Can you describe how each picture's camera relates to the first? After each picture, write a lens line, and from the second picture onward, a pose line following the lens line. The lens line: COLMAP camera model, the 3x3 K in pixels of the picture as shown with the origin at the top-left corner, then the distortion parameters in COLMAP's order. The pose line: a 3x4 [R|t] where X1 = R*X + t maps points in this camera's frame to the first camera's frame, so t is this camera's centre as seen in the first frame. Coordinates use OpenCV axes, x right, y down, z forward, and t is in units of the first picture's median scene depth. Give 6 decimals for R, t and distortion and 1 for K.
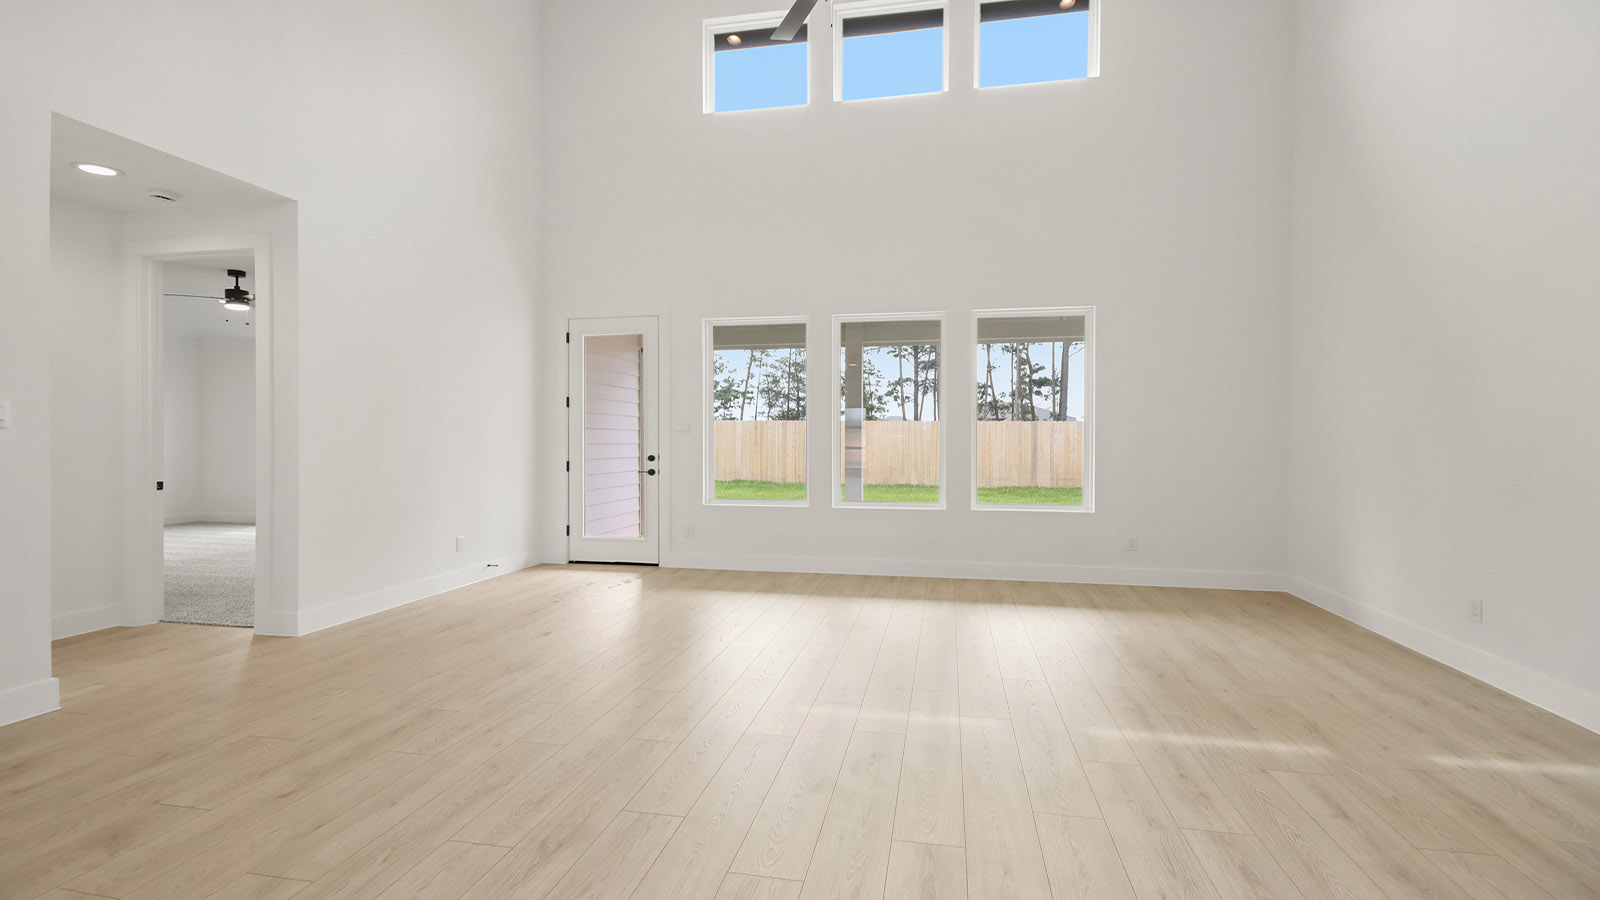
lens RADIAL K [[743.3, 0, 791.7], [0, 743.3, 443.5], [0, 0, 1]] dist [0.028417, -0.001331]
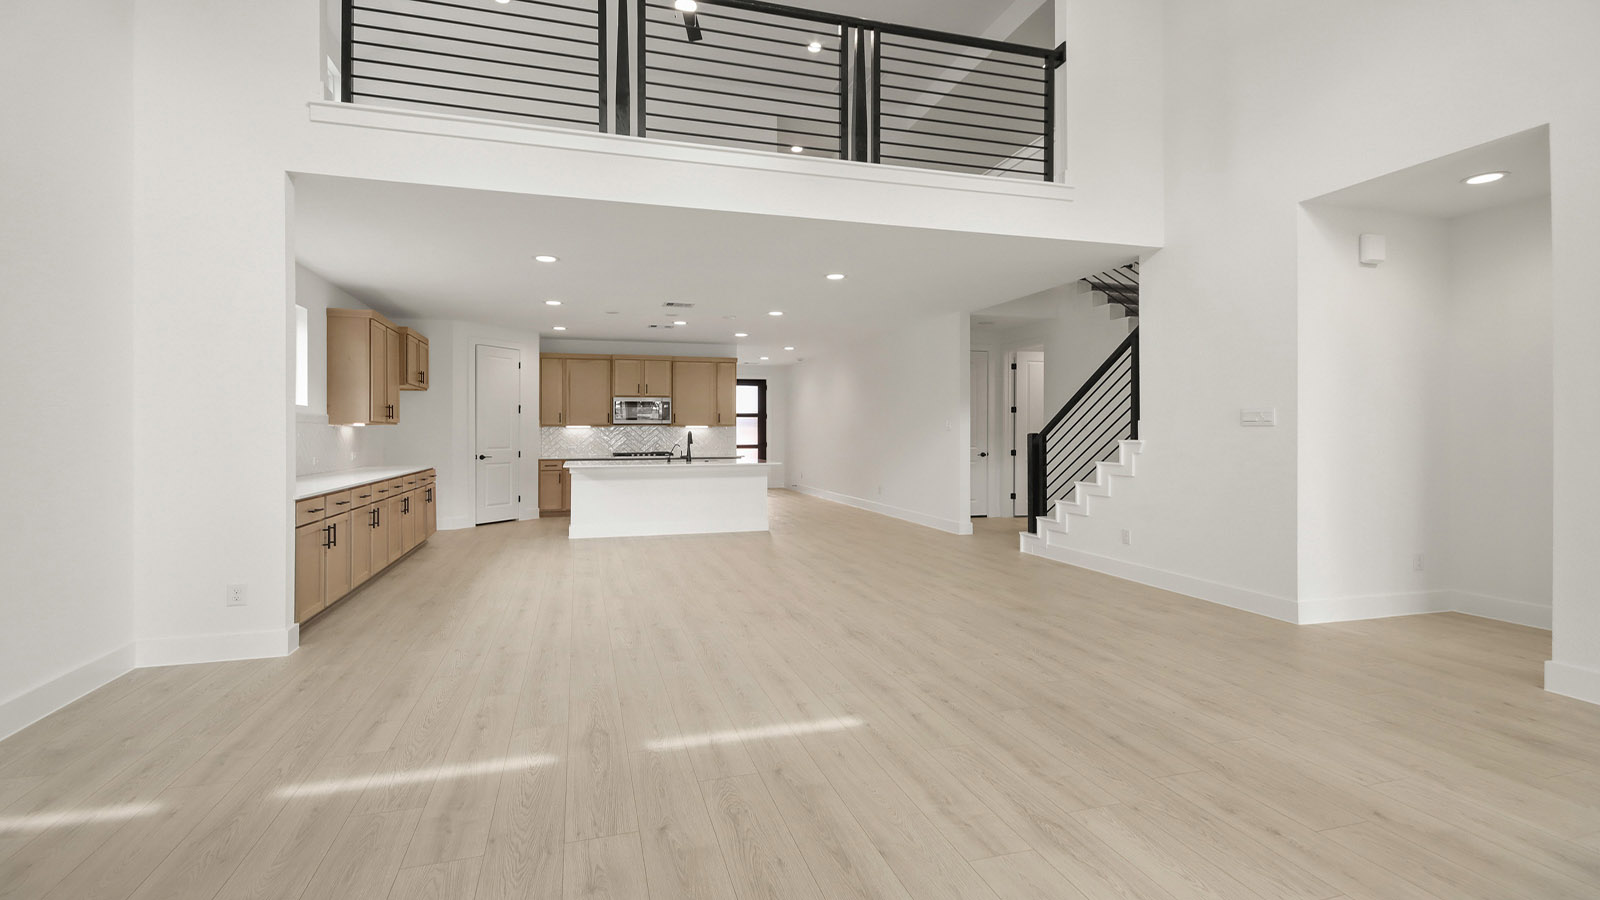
lens RADIAL K [[743.3, 0, 795.0], [0, 743.3, 448.6], [0, 0, 1]] dist [0.028417, -0.001331]
pose [[-0.881723, 0.008713, -0.471687, 0.598228], [-0.004220, 0.999644, 0.026354, -0.009892], [0.471748, 0.025227, -0.881372, 2.089721]]
